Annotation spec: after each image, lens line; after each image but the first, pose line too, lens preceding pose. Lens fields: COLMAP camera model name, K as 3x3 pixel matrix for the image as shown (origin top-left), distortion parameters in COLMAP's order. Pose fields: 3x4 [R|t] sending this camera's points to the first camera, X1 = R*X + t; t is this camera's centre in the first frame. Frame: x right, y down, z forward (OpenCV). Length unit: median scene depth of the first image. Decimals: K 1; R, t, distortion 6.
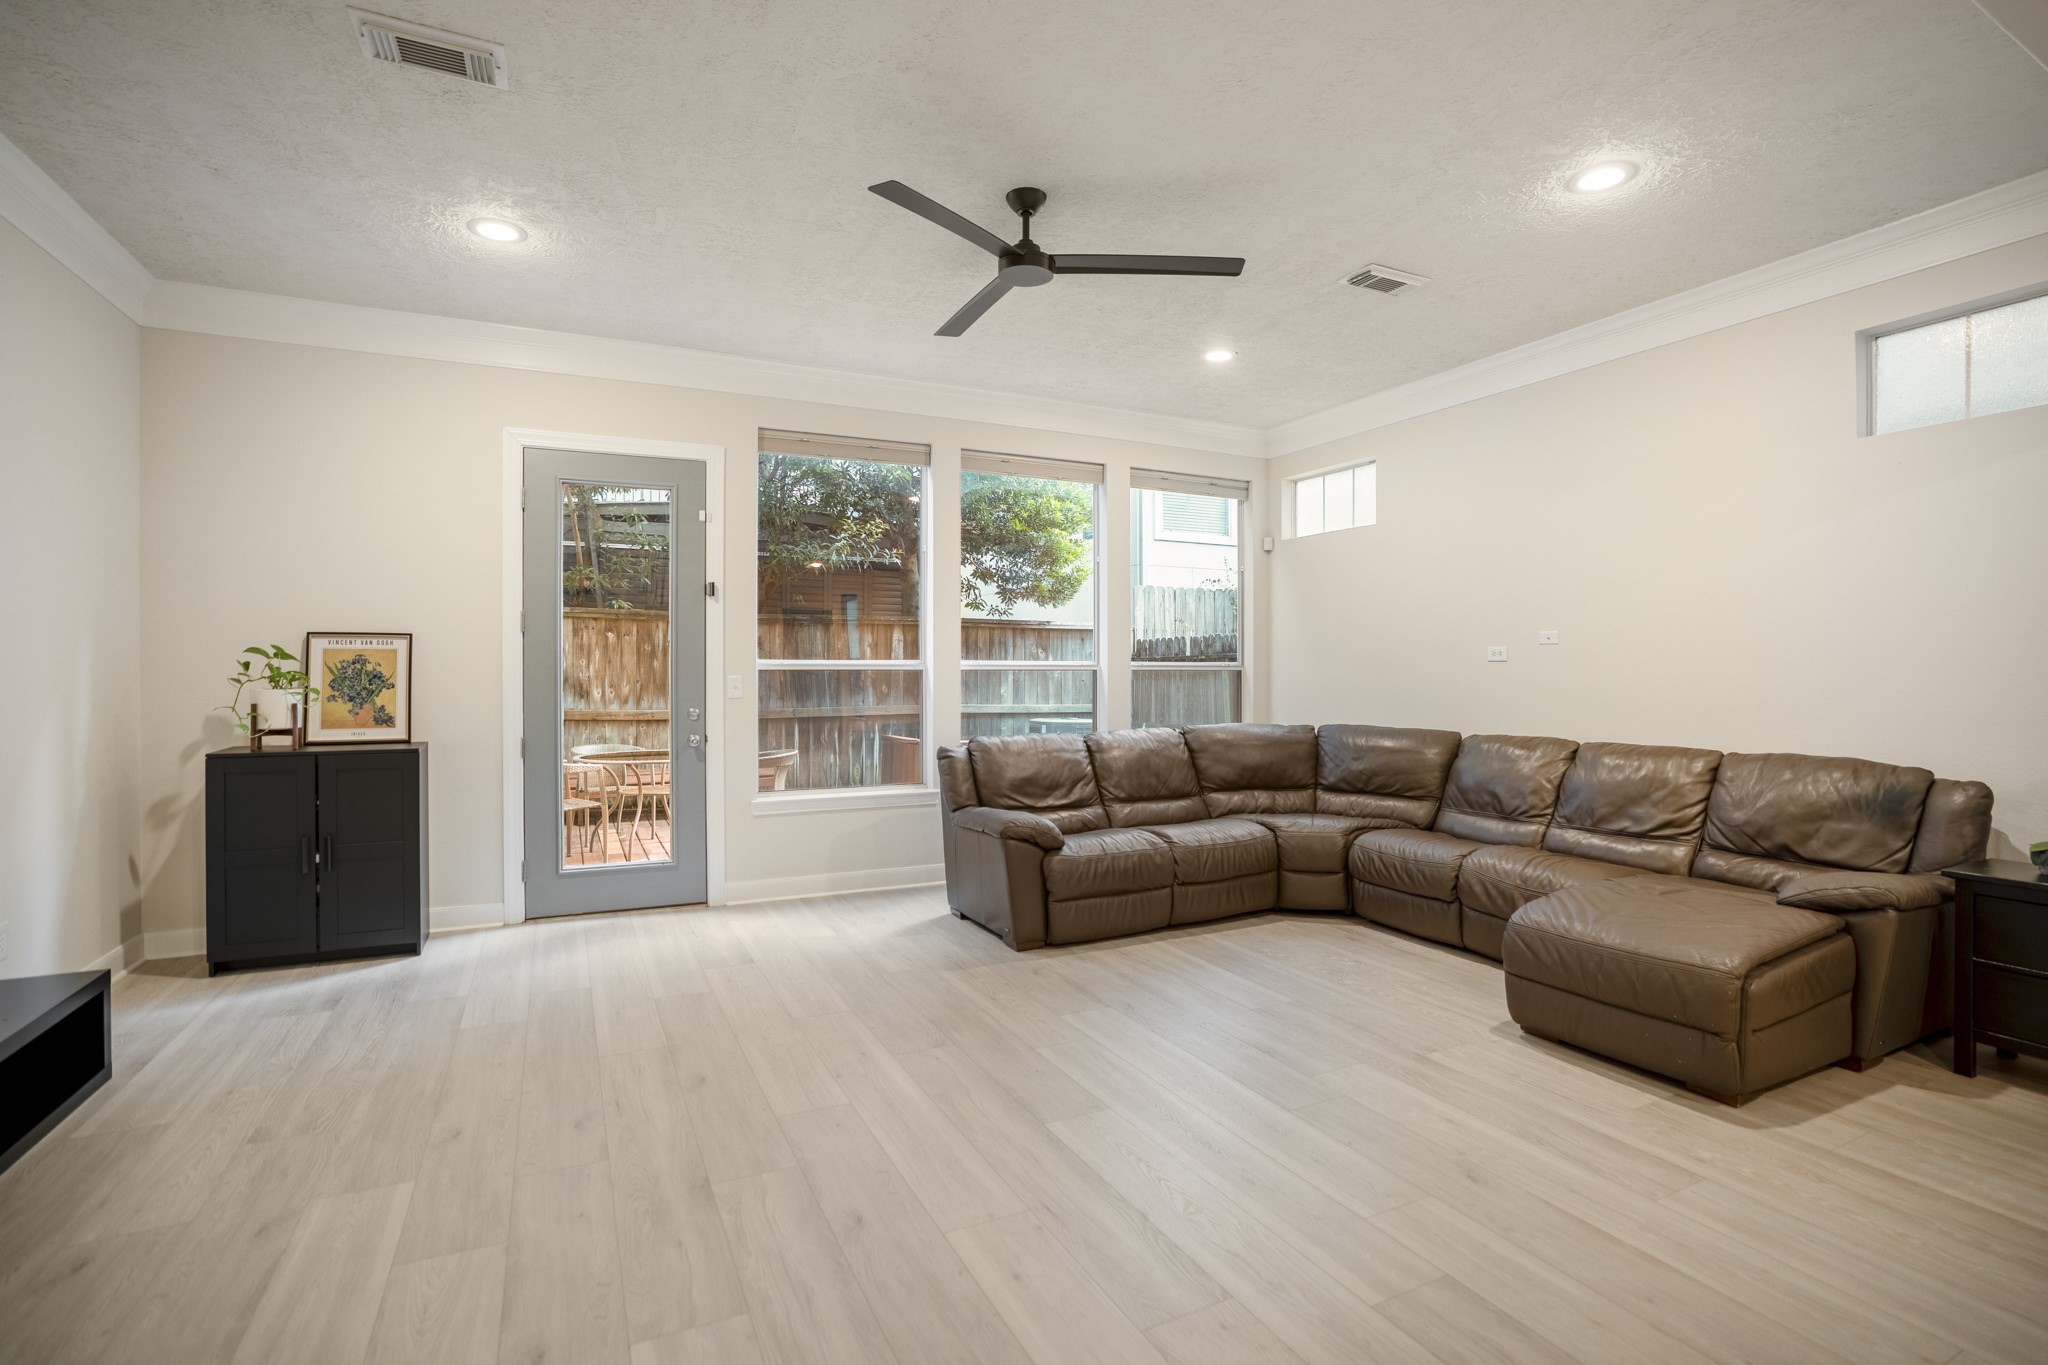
lens RADIAL K [[942.3, 0, 1010.2], [0, 942.3, 683.8], [0, 0, 1]] dist [-0.059927, 0.023932]
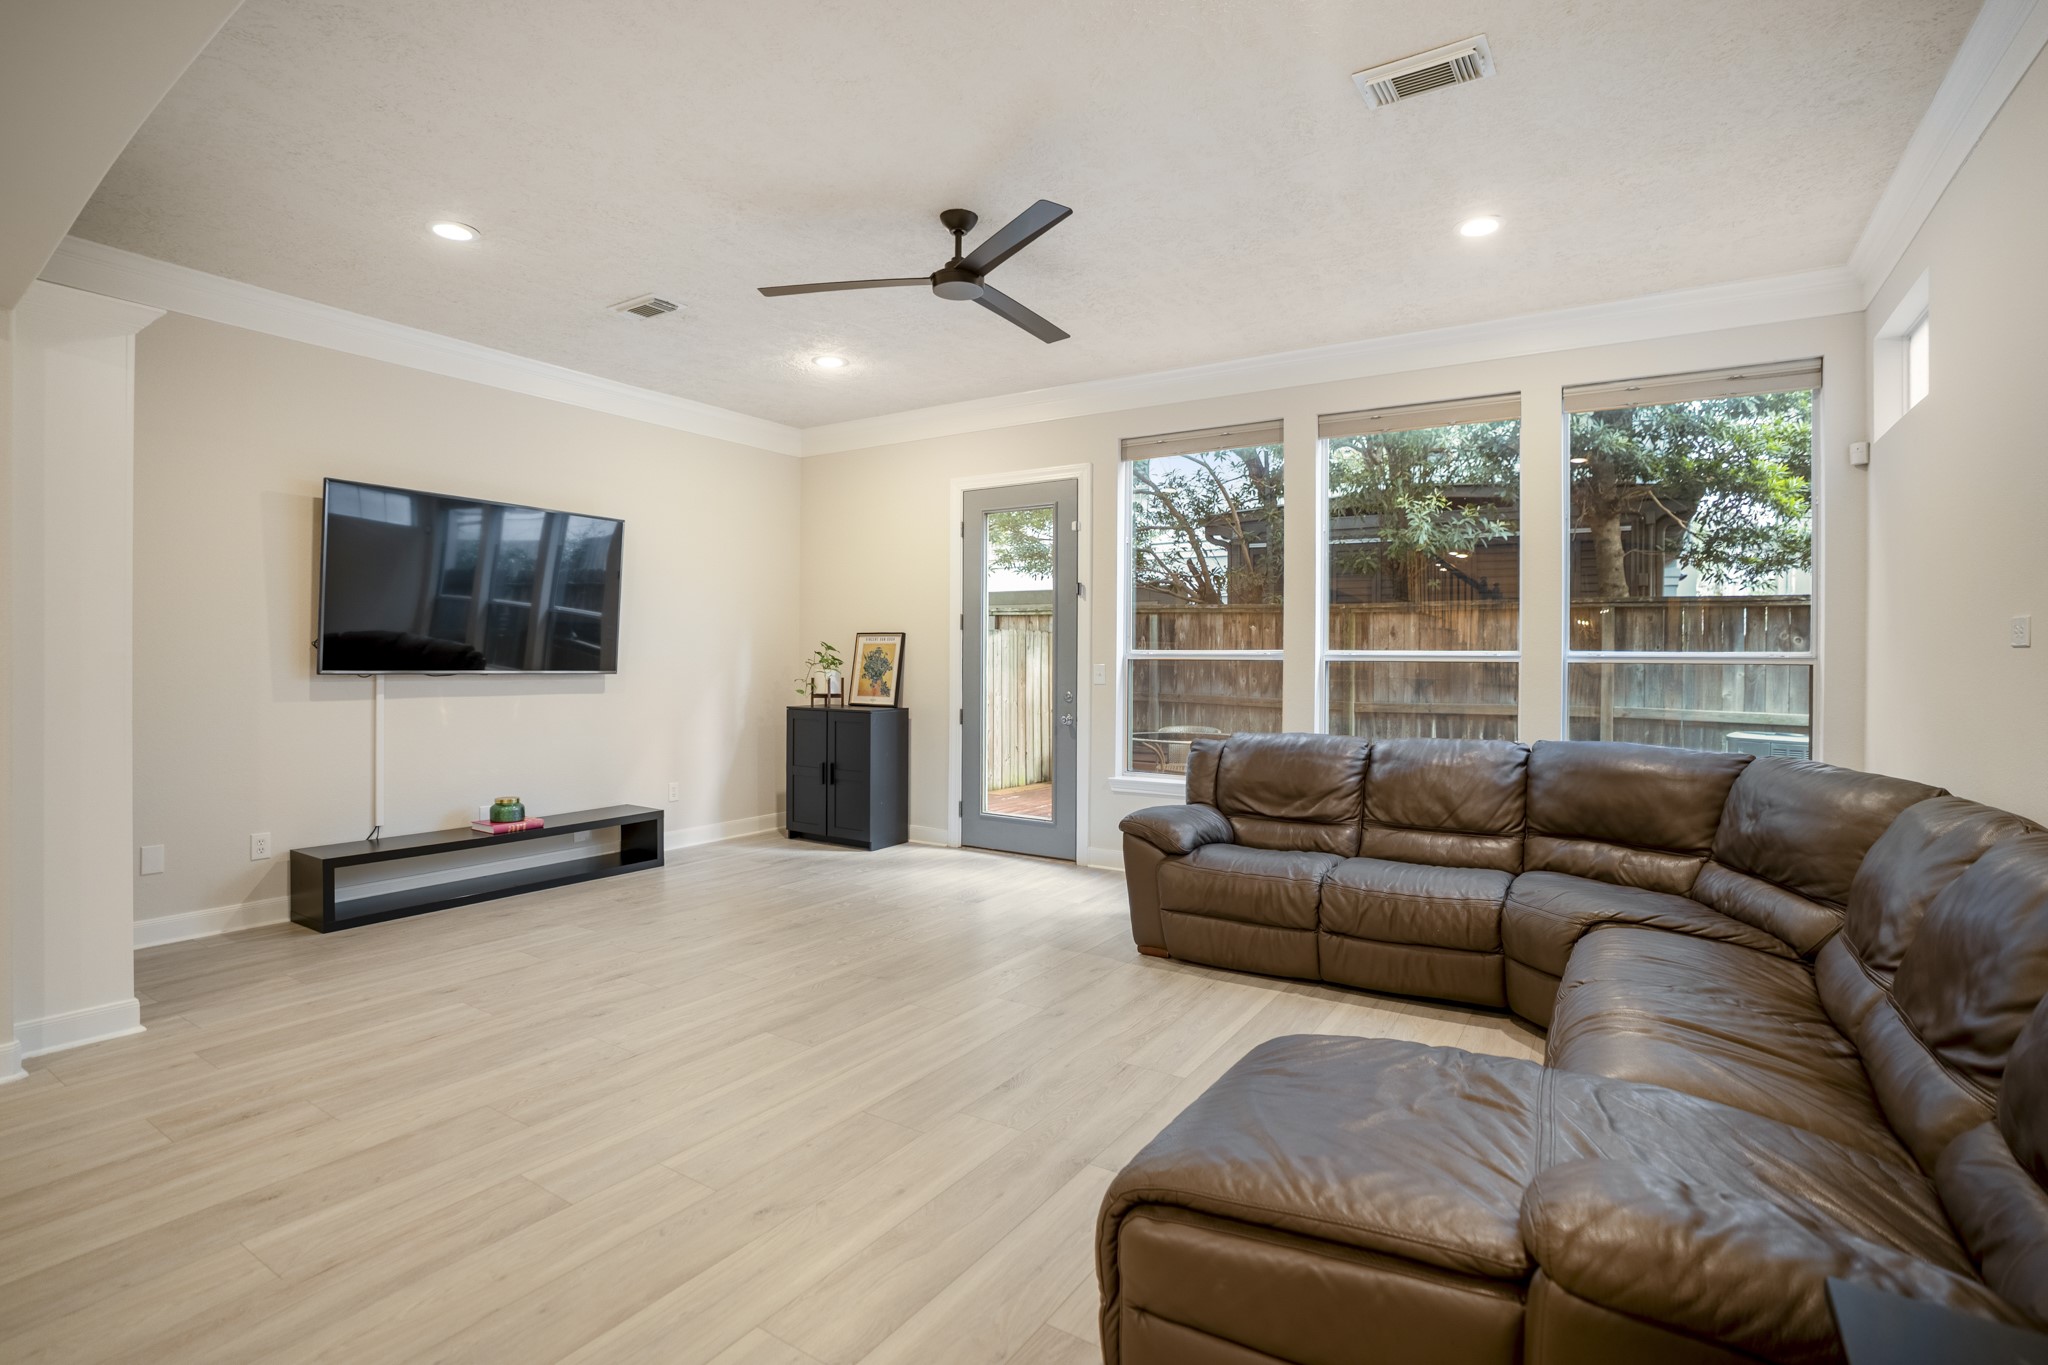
lens RADIAL K [[953.8, 0, 1025.9], [0, 953.8, 666.2], [0, 0, 1]] dist [-0.070838, 0.033891]
pose [[0.535989, 0.009667, -0.844170, 0.733555], [-0.018835, 0.999822, -0.000510, -0.004692], [0.844015, 0.016174, 0.536076, 0.367418]]
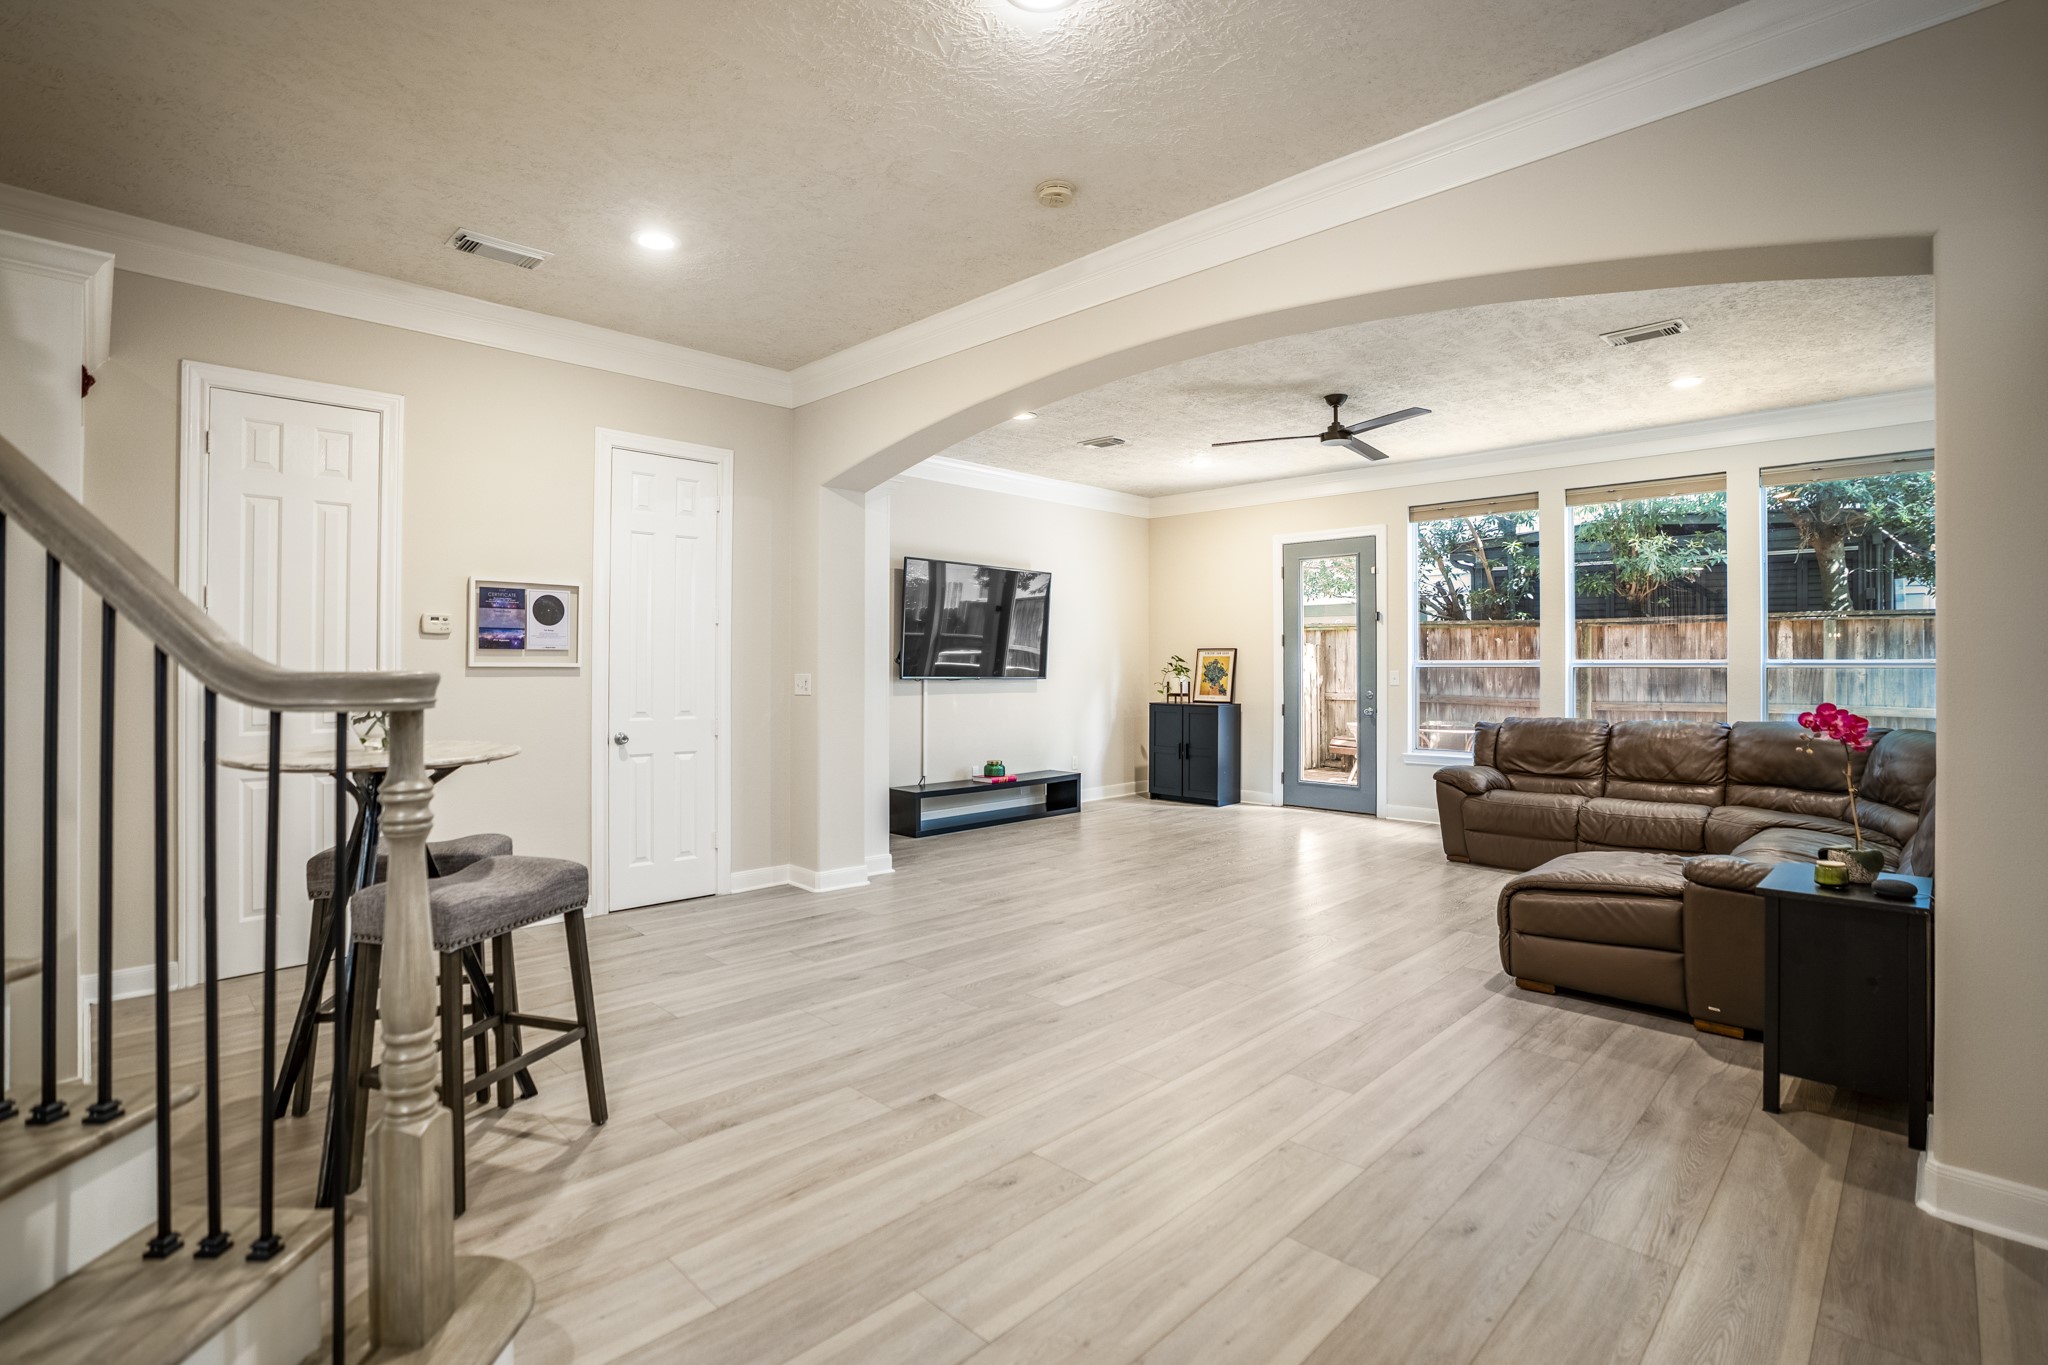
lens RADIAL K [[953.8, 0, 1025.9], [0, 953.8, 666.2], [0, 0, 1]] dist [-0.070838, 0.033891]
pose [[0.356553, -0.000590, -0.934275, 1.106994], [-0.014585, 0.999874, -0.006198, 0.003025], [0.934161, 0.015836, 0.356500, -0.143580]]
